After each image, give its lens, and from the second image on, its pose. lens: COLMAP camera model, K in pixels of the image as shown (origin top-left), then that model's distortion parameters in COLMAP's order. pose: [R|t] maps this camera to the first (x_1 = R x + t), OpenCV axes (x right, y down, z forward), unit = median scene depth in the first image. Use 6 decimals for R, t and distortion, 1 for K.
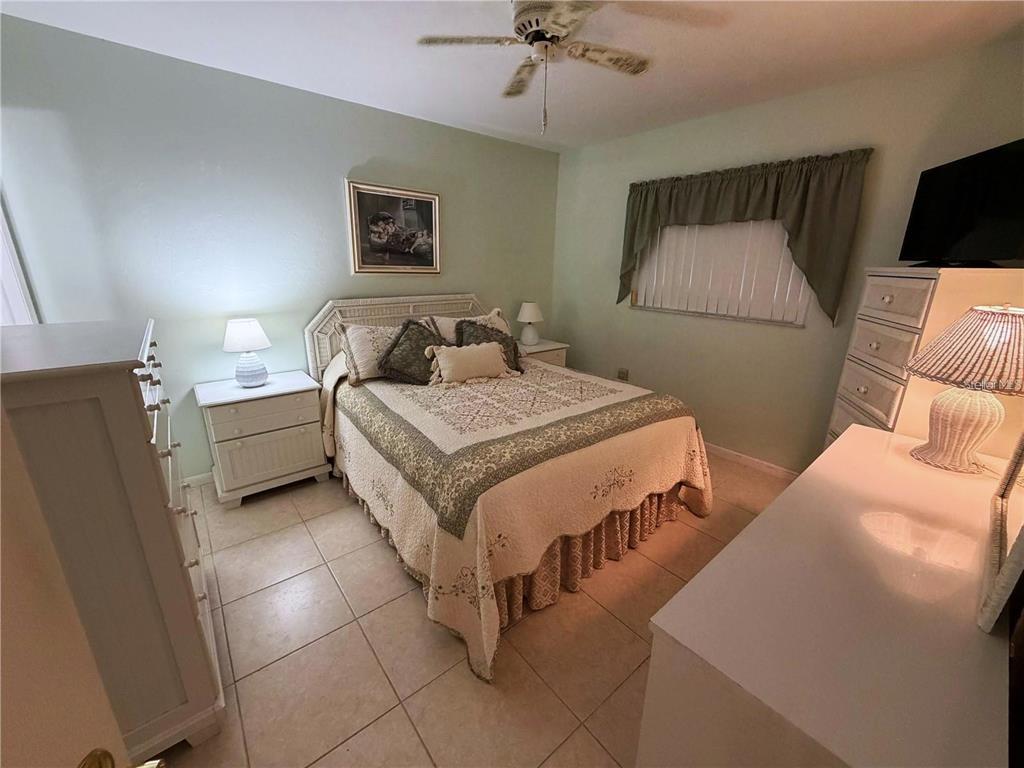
lens RADIAL K [[409.9, 0, 510.5], [0, 409.9, 385.6], [0, 0, 1]] dist [0.000645, 0.000066]
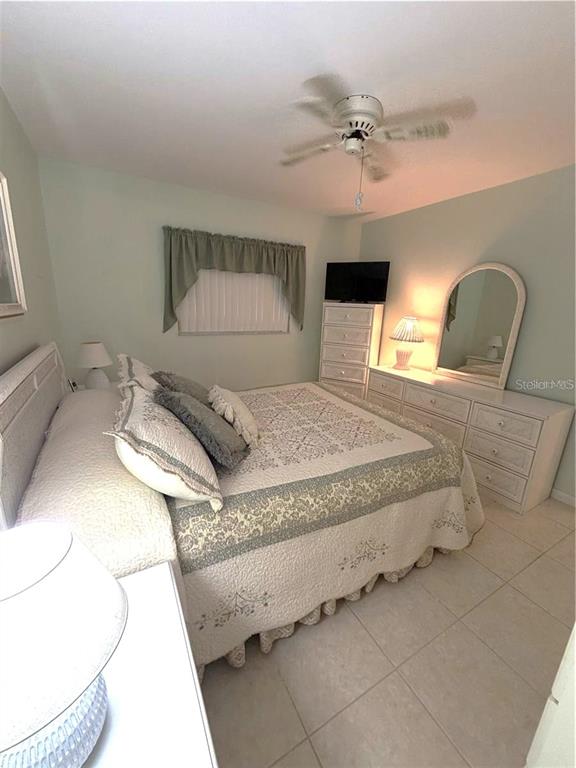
lens RADIAL K [[307.4, 0, 288.0], [0, 307.4, 384.0], [0, 0, 1]] dist [0.000645, 0.000066]
pose [[0.170537, -0.266765, 0.948554, -0.805746], [0.252021, 0.942444, 0.219737, -0.265311], [-0.952577, 0.201582, 0.227951, 0.823411]]
